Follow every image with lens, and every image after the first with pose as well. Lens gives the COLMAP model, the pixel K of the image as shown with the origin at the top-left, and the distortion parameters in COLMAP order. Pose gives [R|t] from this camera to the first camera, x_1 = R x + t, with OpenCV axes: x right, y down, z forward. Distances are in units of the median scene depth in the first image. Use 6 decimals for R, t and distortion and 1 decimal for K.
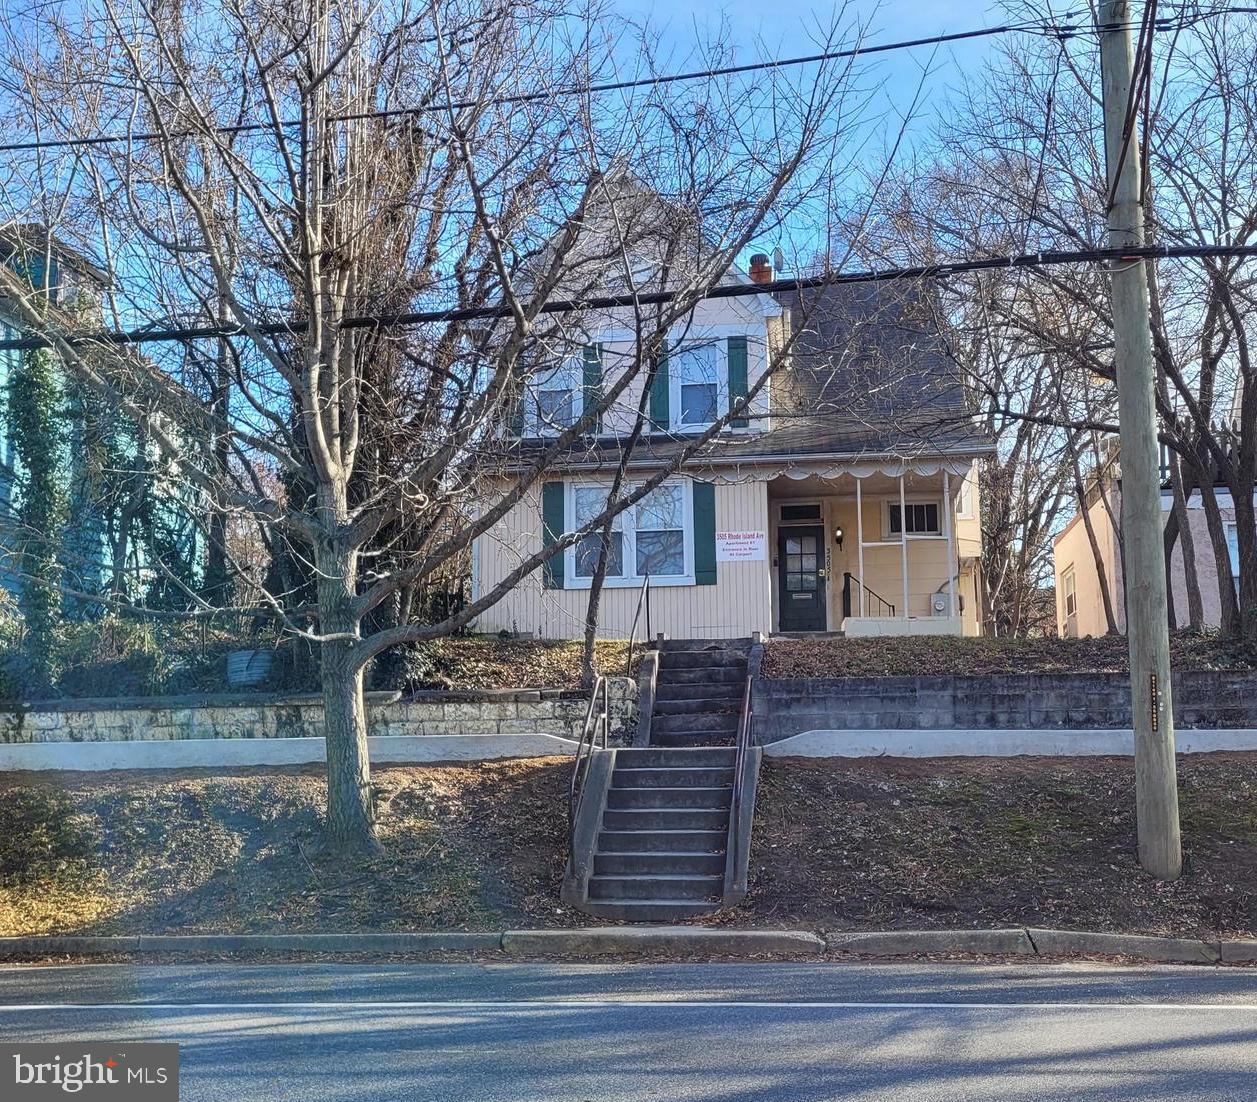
lens RADIAL K [[1550.9, 0, 630.2], [0, 1550.9, 580.1], [0, 0, 1]] dist [0.015115, 0.032867]
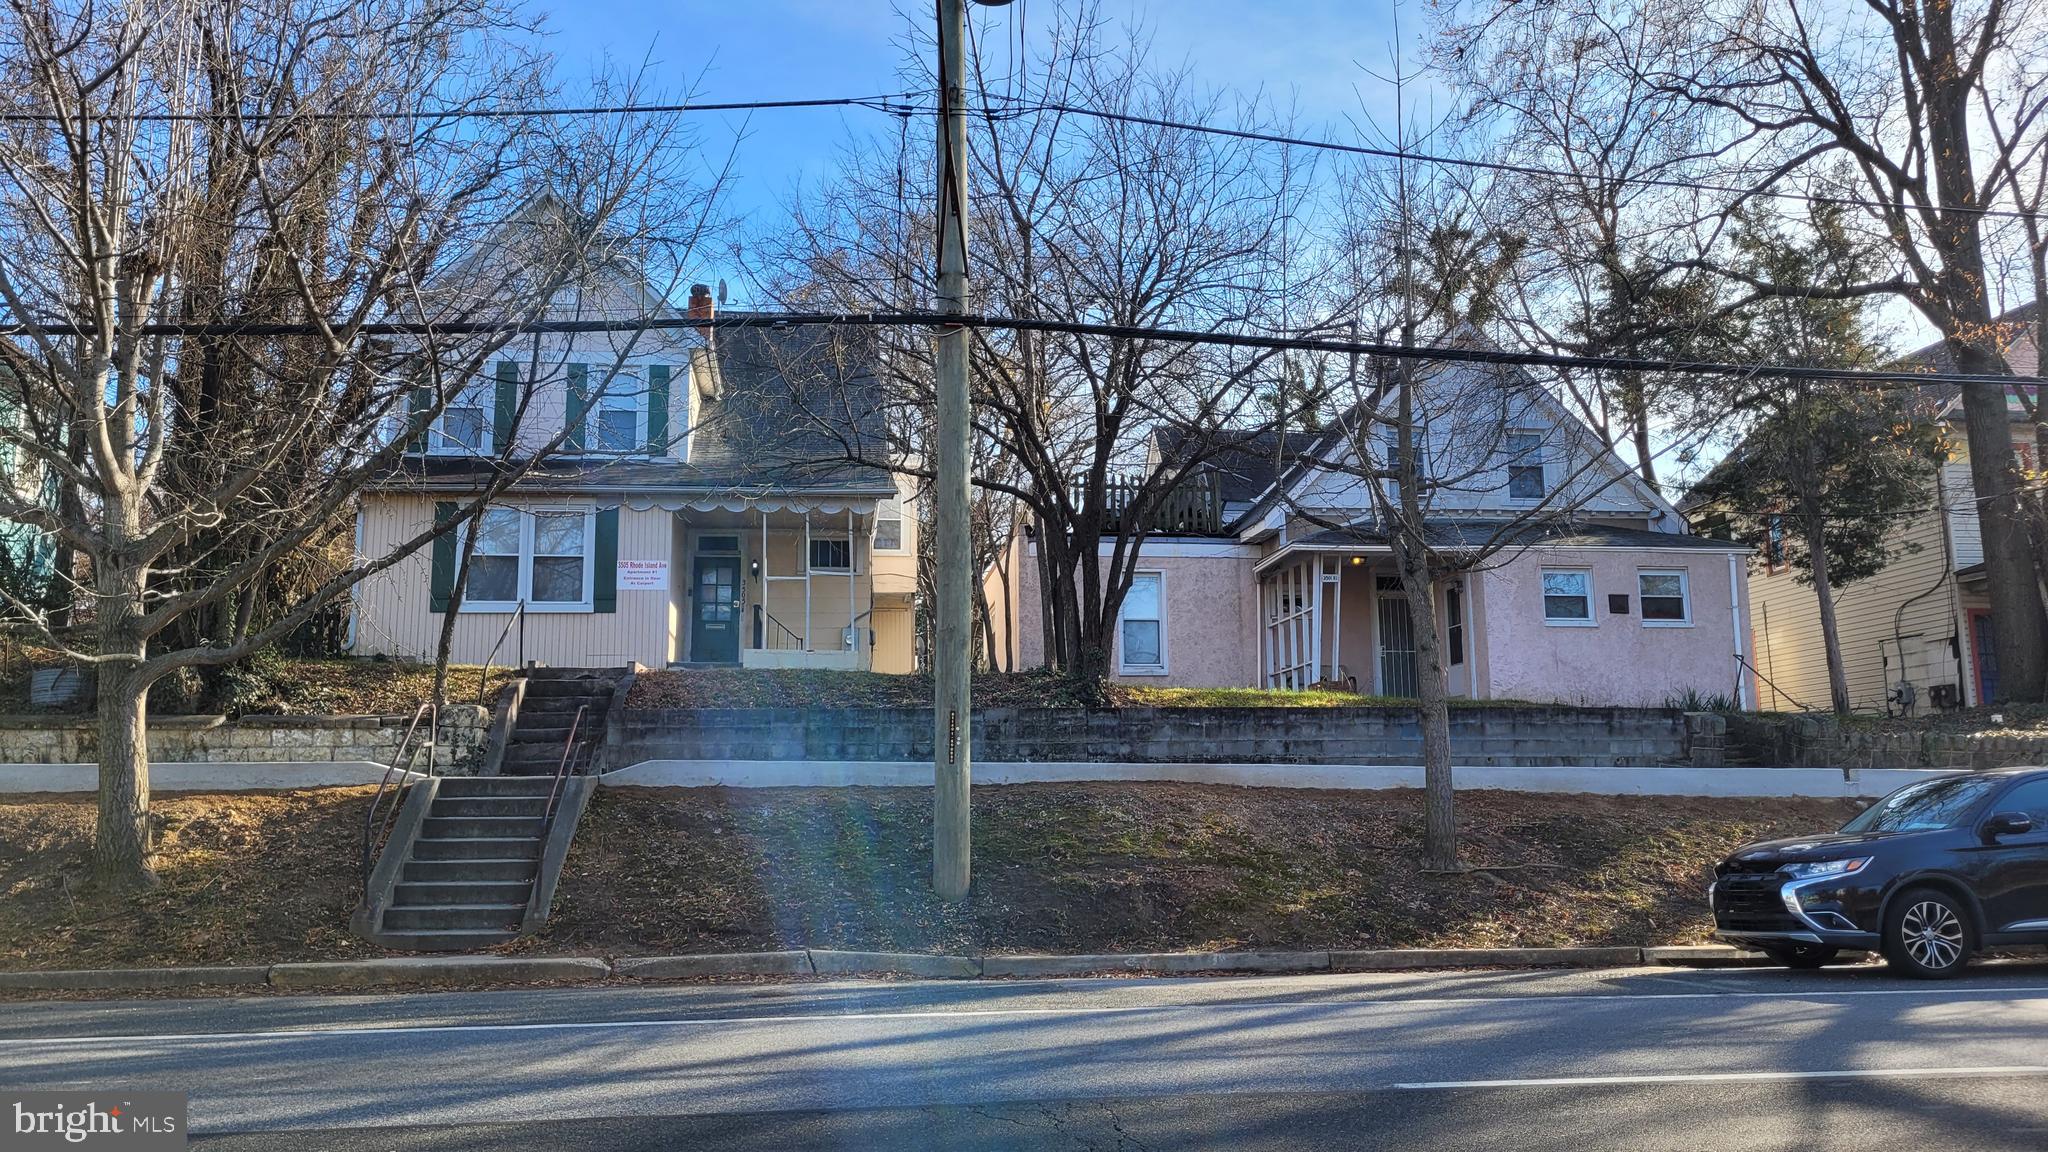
lens RADIAL K [[1560.7, 0, 1024.0], [0, 1560.7, 576.0], [0, 0, 1]] dist [0.045695, -0.071071]
pose [[0.972116, 0.037168, 0.231534, 0.115841], [-0.032483, 0.999184, -0.024016, -0.007730], [-0.232238, 0.015826, 0.972530, -0.061667]]
